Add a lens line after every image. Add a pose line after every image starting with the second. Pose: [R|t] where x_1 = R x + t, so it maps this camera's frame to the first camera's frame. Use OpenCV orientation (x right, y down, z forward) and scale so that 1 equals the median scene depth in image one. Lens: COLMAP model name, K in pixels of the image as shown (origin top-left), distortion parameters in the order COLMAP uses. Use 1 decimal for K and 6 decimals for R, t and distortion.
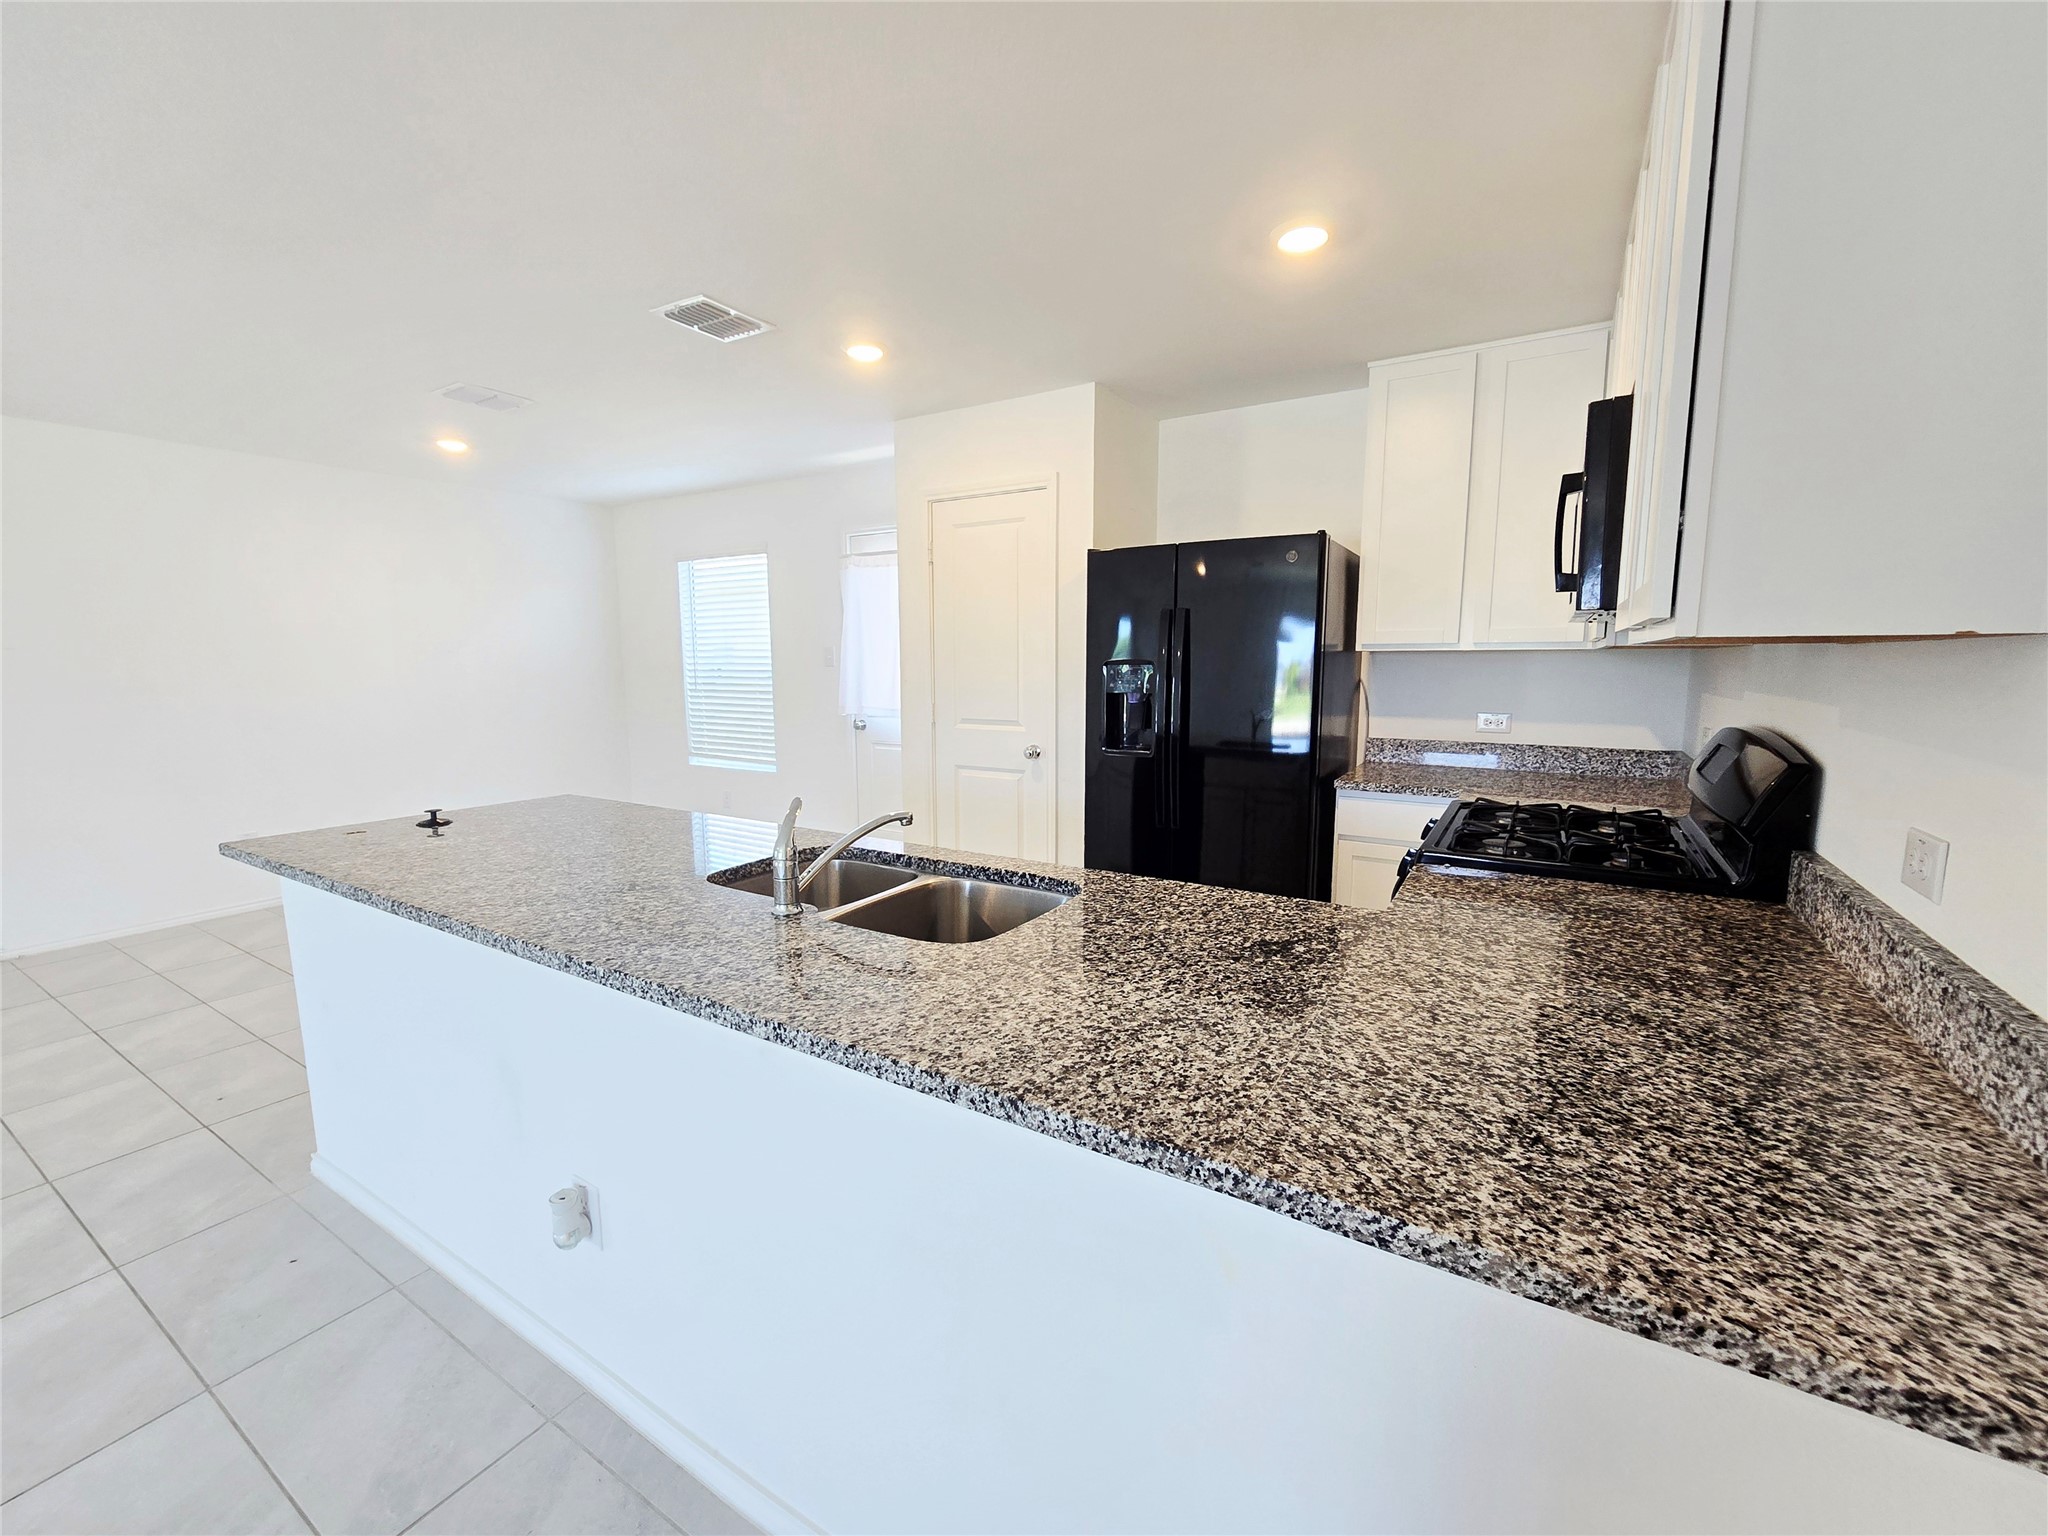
lens RADIAL K [[860.0, 0, 1024.0], [0, 860.0, 768.0], [0, 0, 1]] dist [-0.029450, 0.010824]
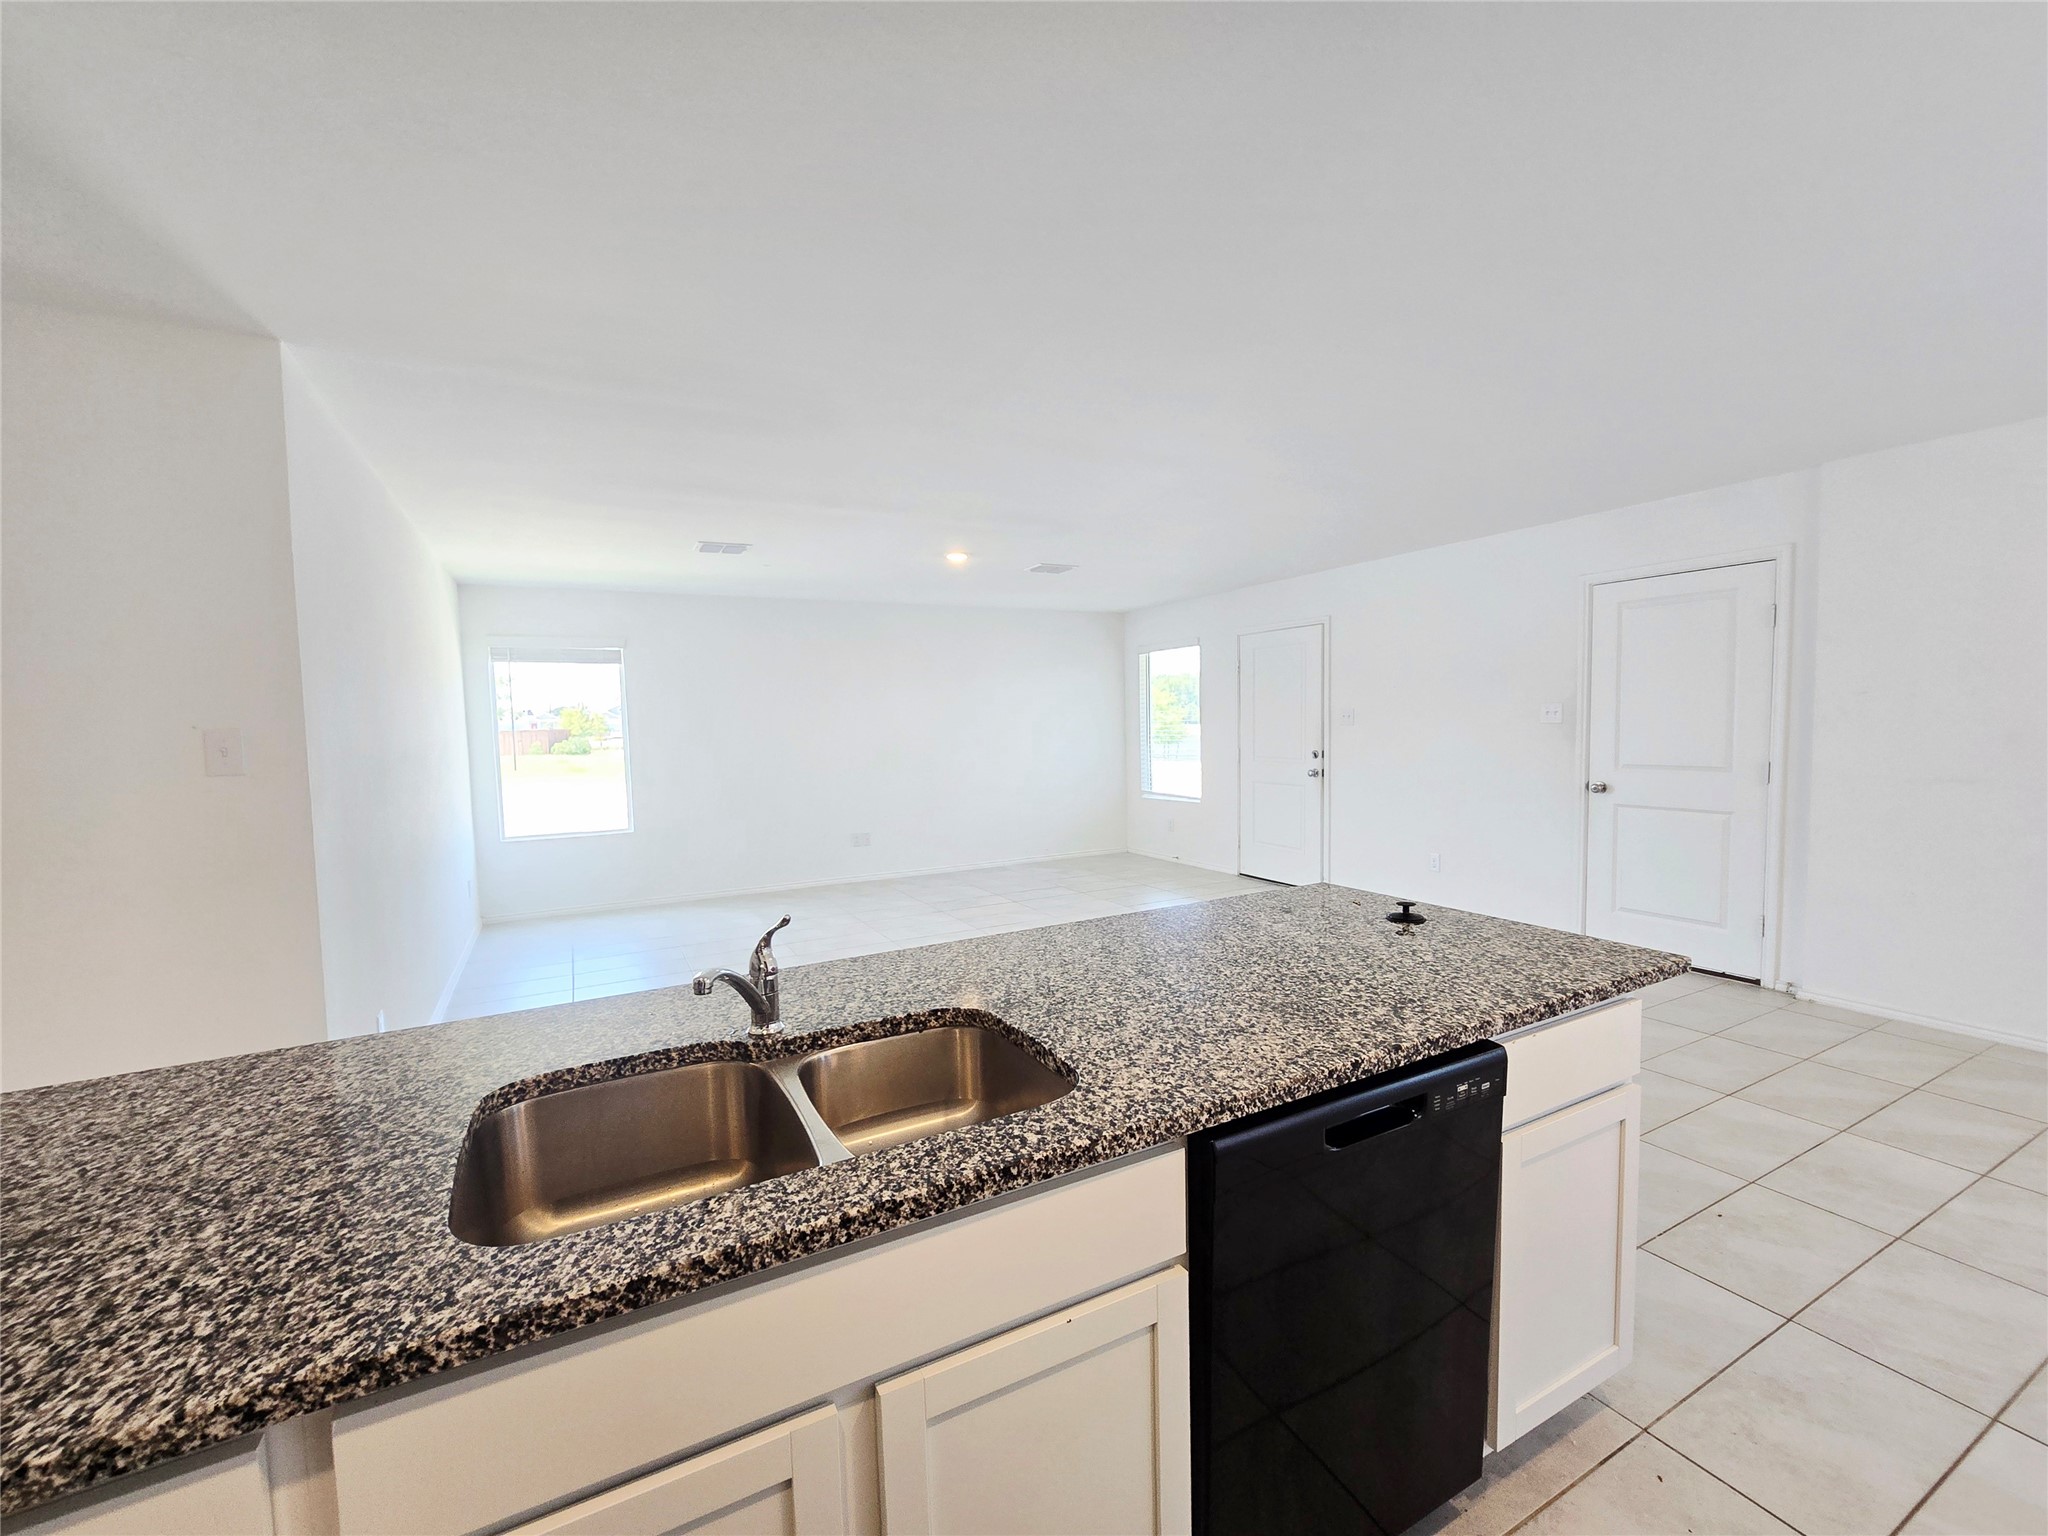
lens RADIAL K [[860.0, 0, 1024.0], [0, 860.0, 768.0], [0, 0, 1]] dist [-0.029450, 0.010824]
pose [[-0.513705, 0.070126, -0.855096, 0.369869], [-0.081875, 0.988099, 0.130220, -0.271616], [0.854051, 0.136905, -0.501850, 1.838451]]
